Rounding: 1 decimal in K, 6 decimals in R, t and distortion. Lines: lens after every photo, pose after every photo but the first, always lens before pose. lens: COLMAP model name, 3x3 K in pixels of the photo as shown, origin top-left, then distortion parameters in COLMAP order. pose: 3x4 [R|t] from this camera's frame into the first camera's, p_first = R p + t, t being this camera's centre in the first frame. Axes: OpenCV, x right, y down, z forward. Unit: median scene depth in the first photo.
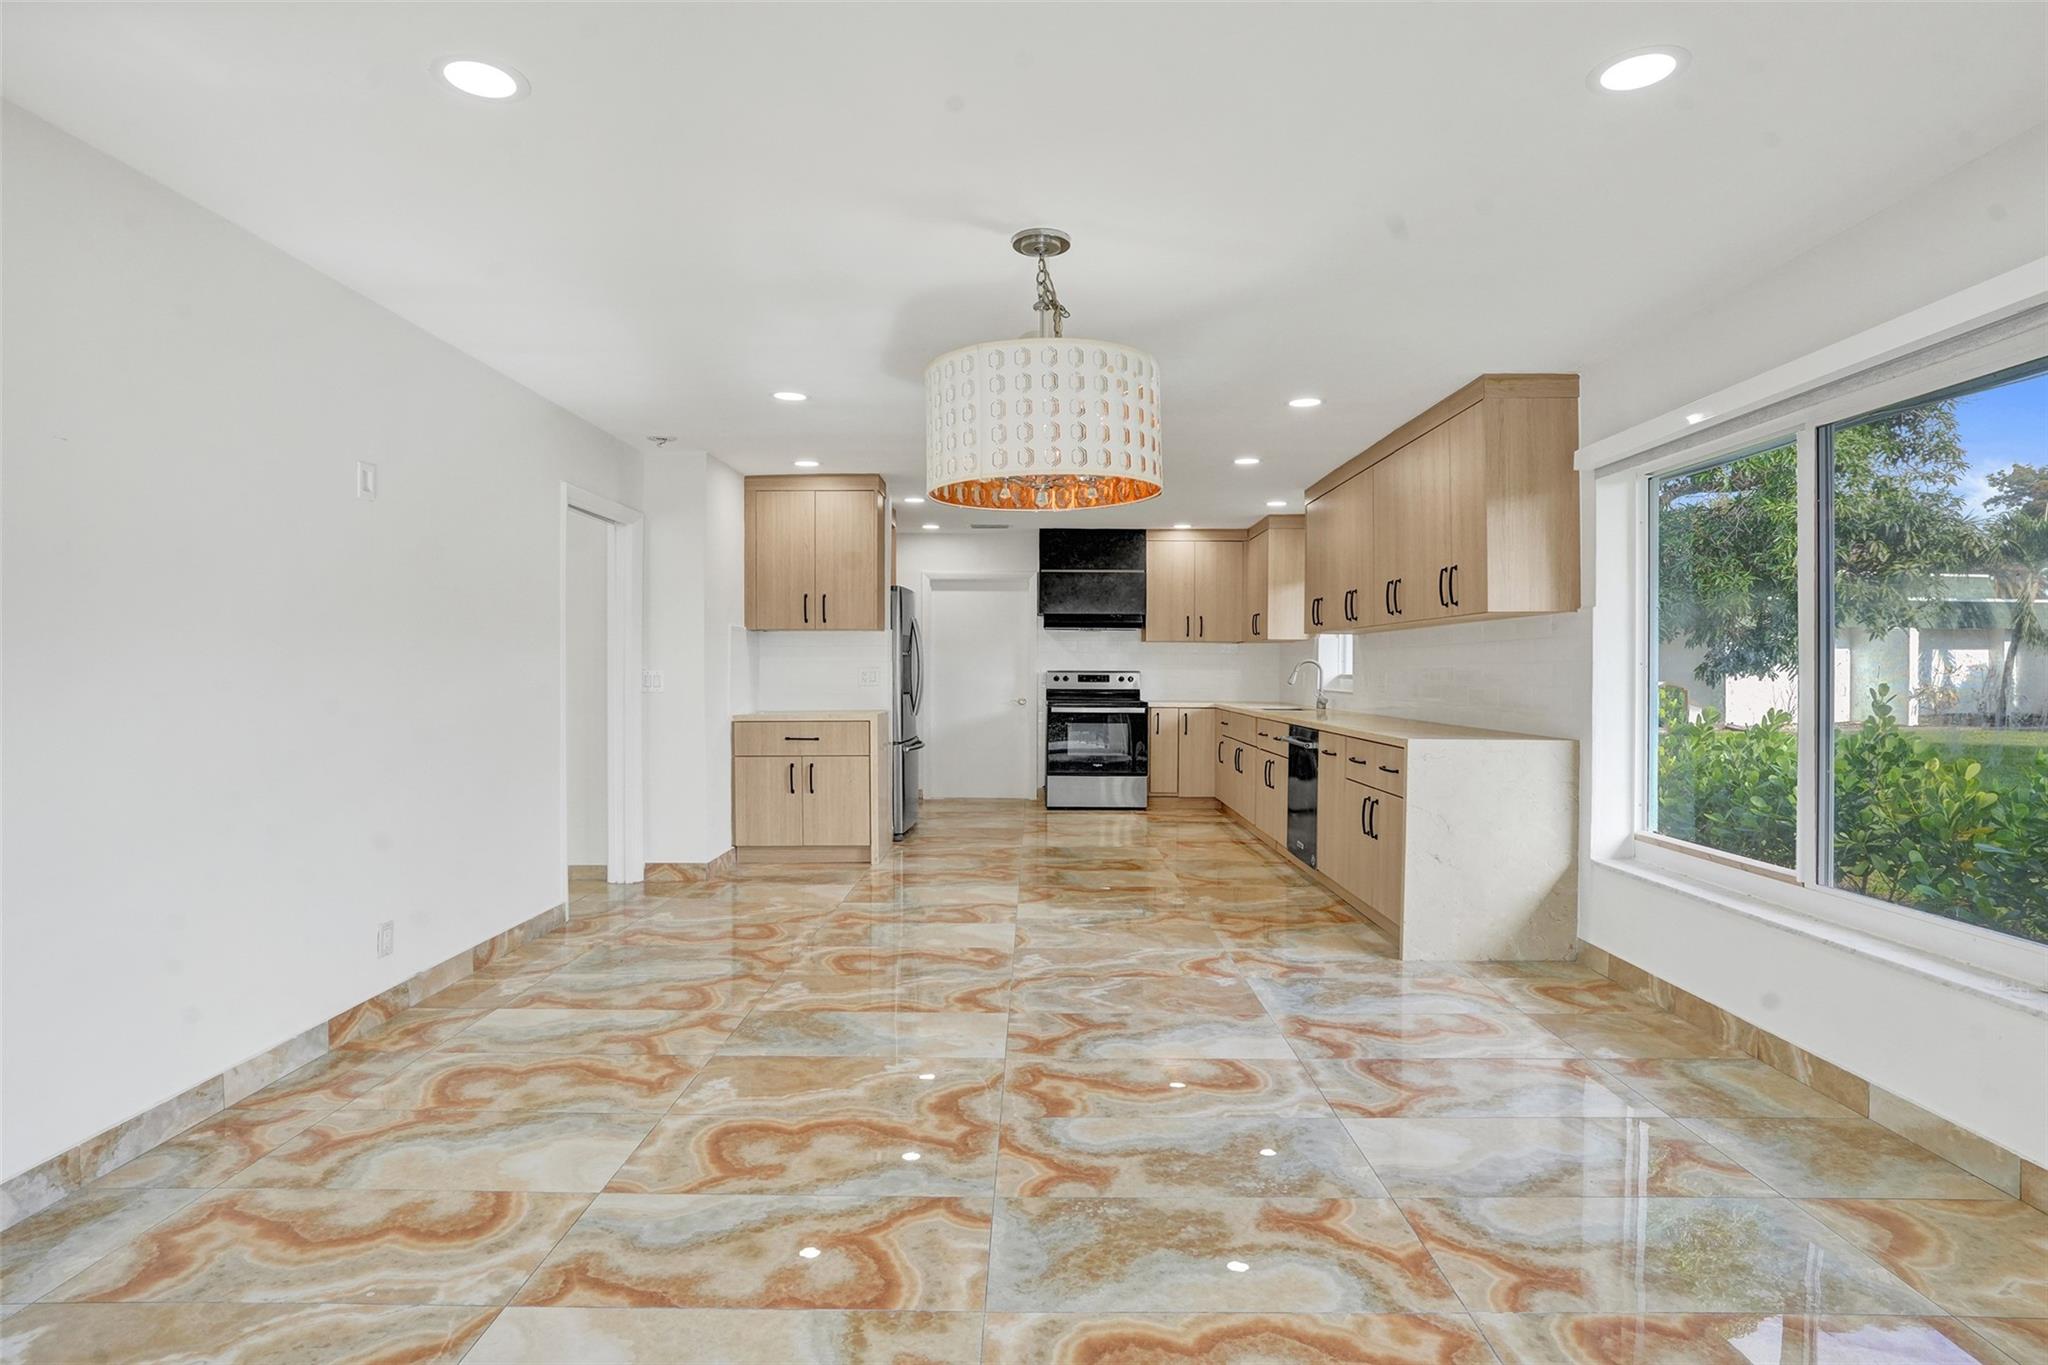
lens RADIAL K [[1069.3, 0, 1015.1], [0, 1069.3, 692.3], [0, 0, 1]] dist [-0.045405, 0.024264]
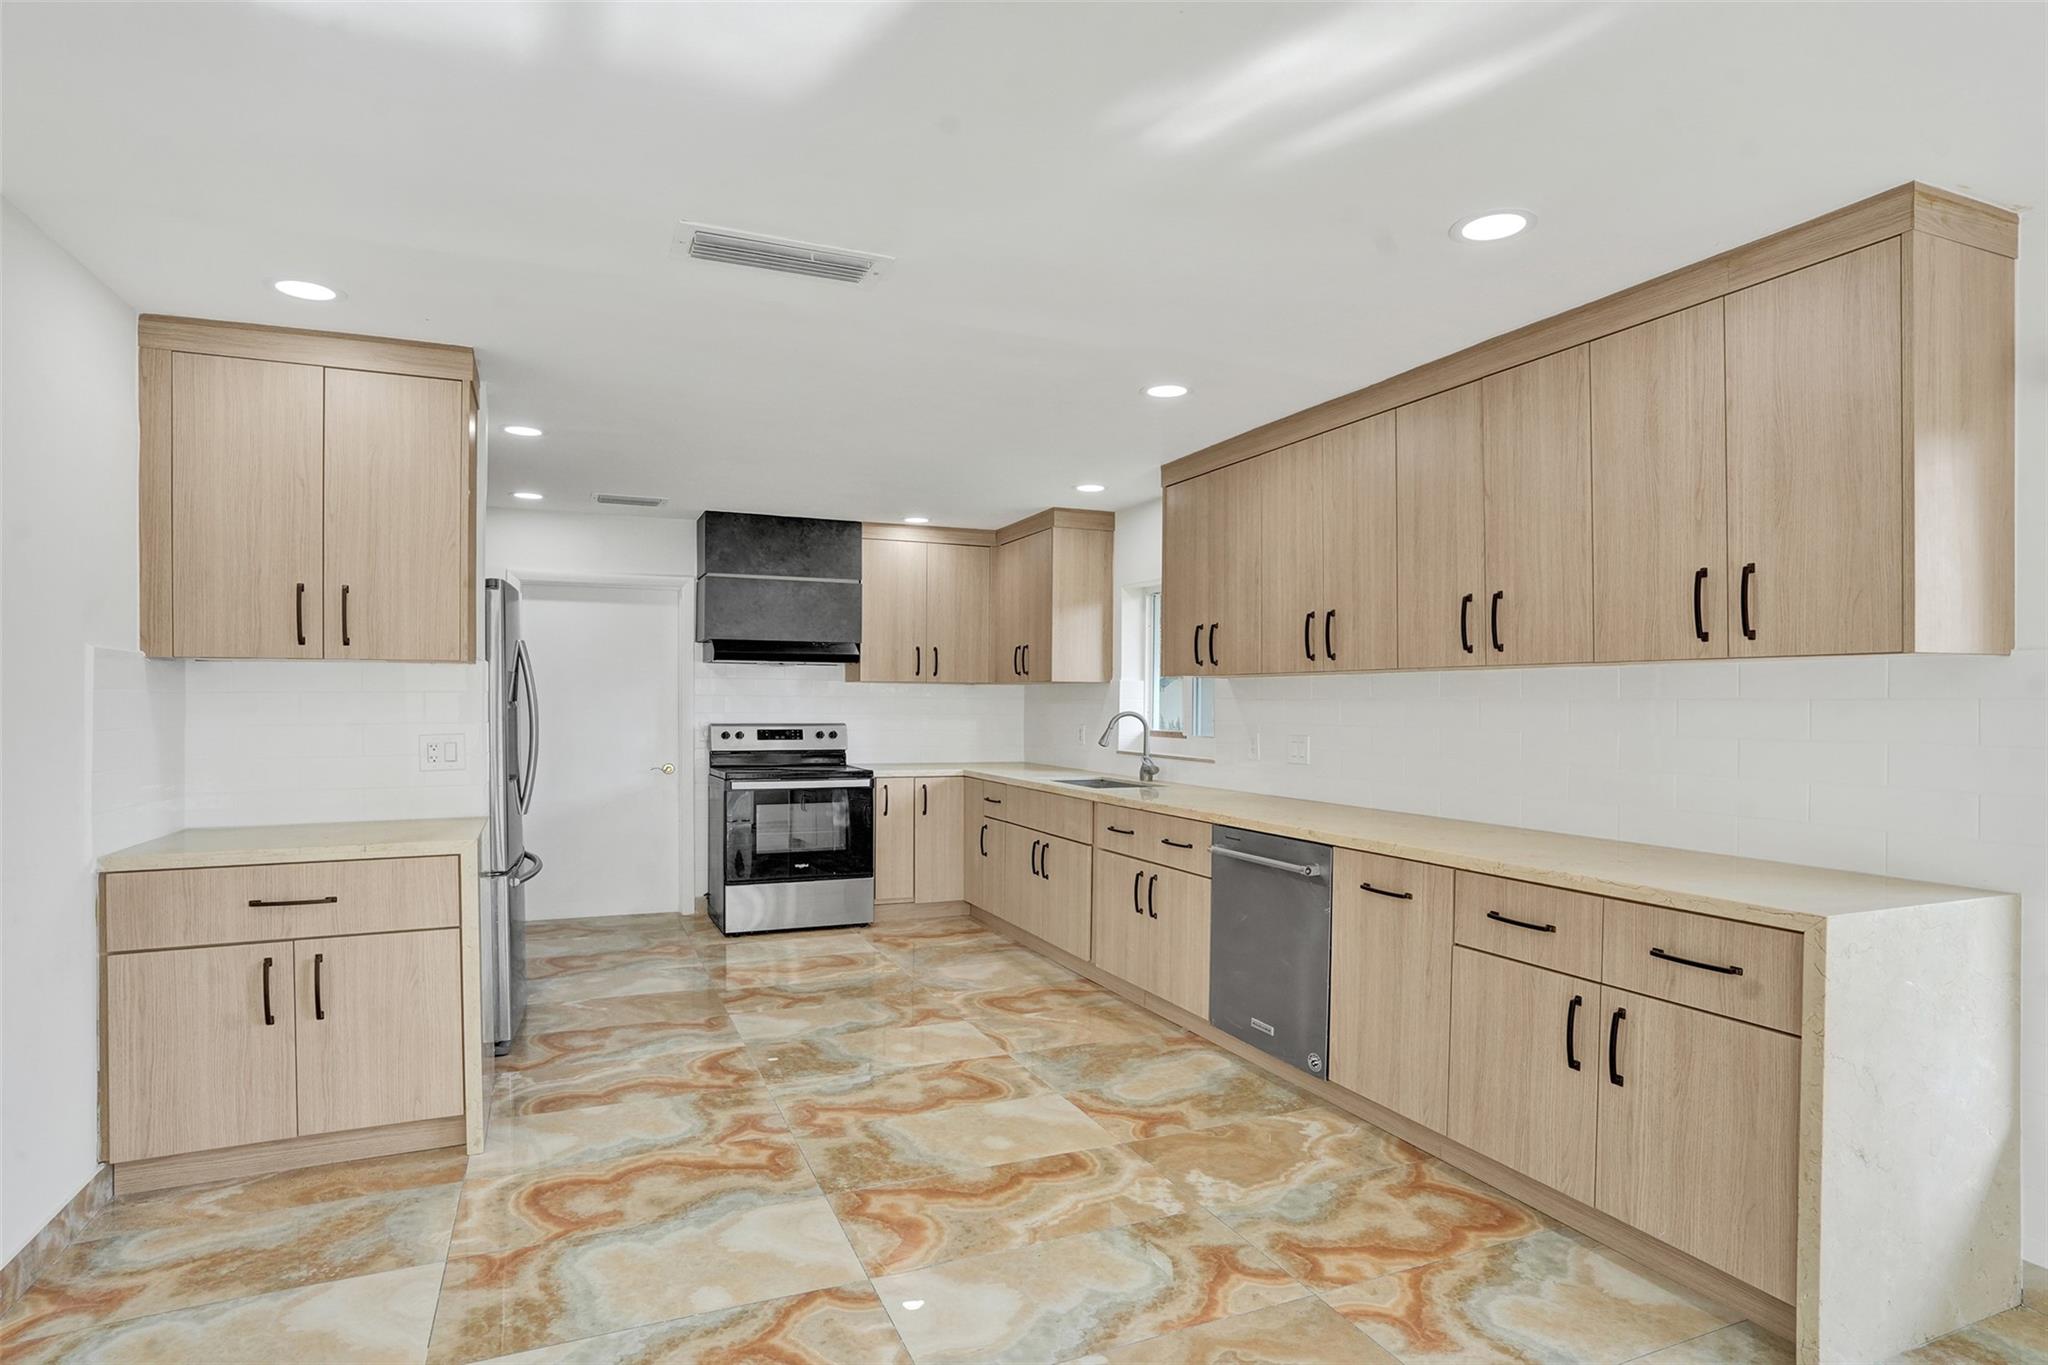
lens RADIAL K [[1069.3, 0, 1024.2], [0, 1069.3, 698.7], [0, 0, 1]] dist [-0.045405, 0.024264]
pose [[0.912608, 0.001358, 0.408834, -0.159802], [0.008460, 0.999718, -0.022205, -0.048258], [-0.408748, 0.023724, 0.912339, 0.764270]]
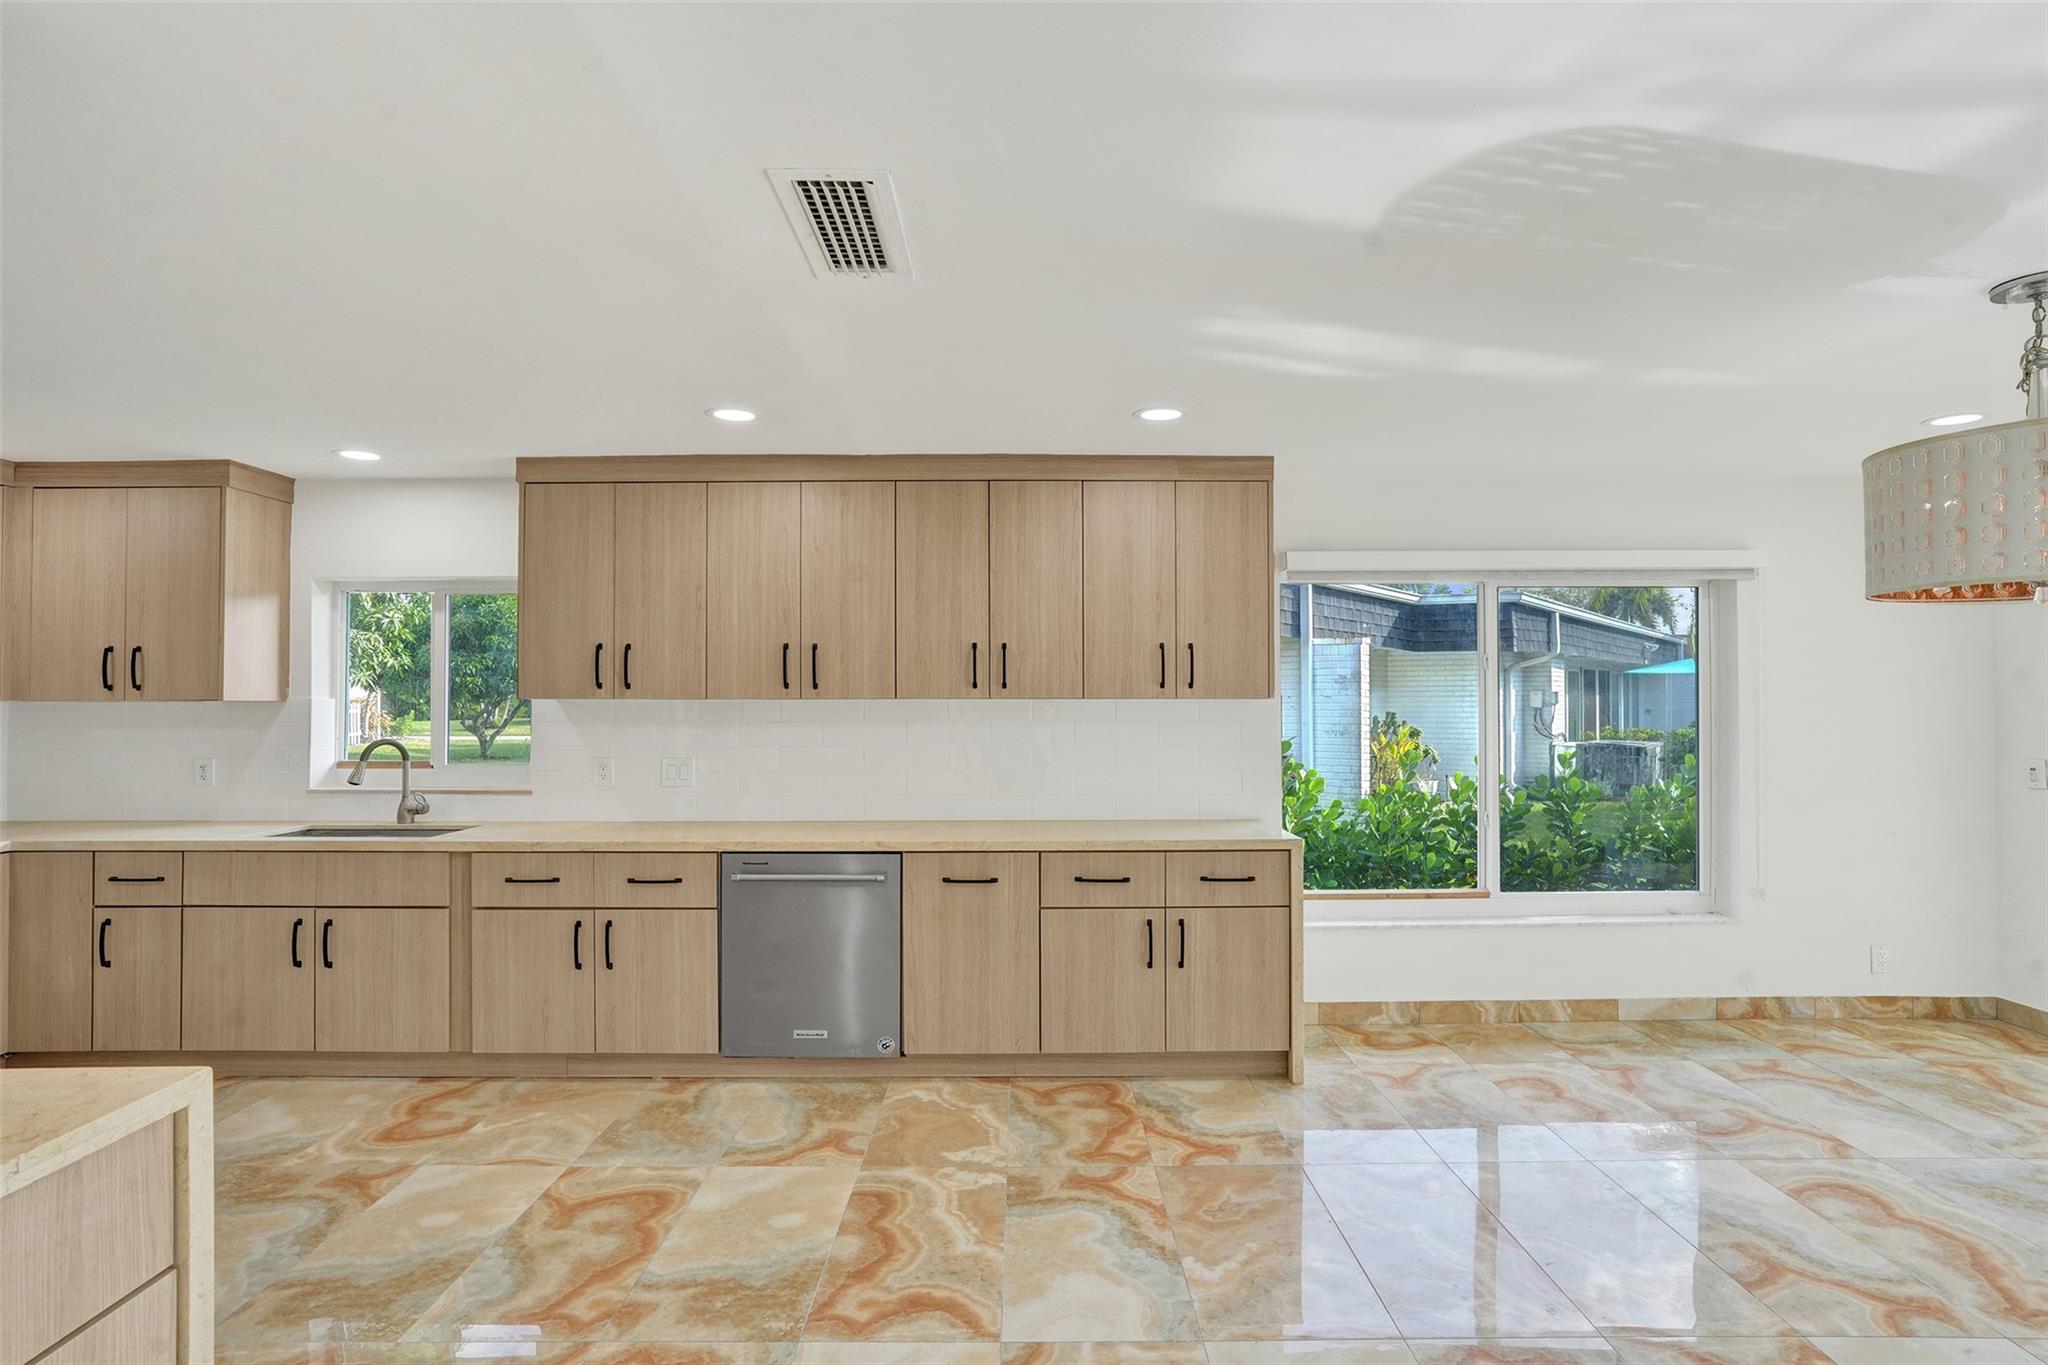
lens RADIAL K [[1069.3, 0, 1027.4], [0, 1069.3, 686.2], [0, 0, 1]] dist [-0.045405, 0.024264]
pose [[-0.019992, 0.010603, 0.999744, -0.573103], [0.023726, 0.999667, -0.010128, -0.087836], [-0.999519, 0.023517, -0.020237, 1.332768]]
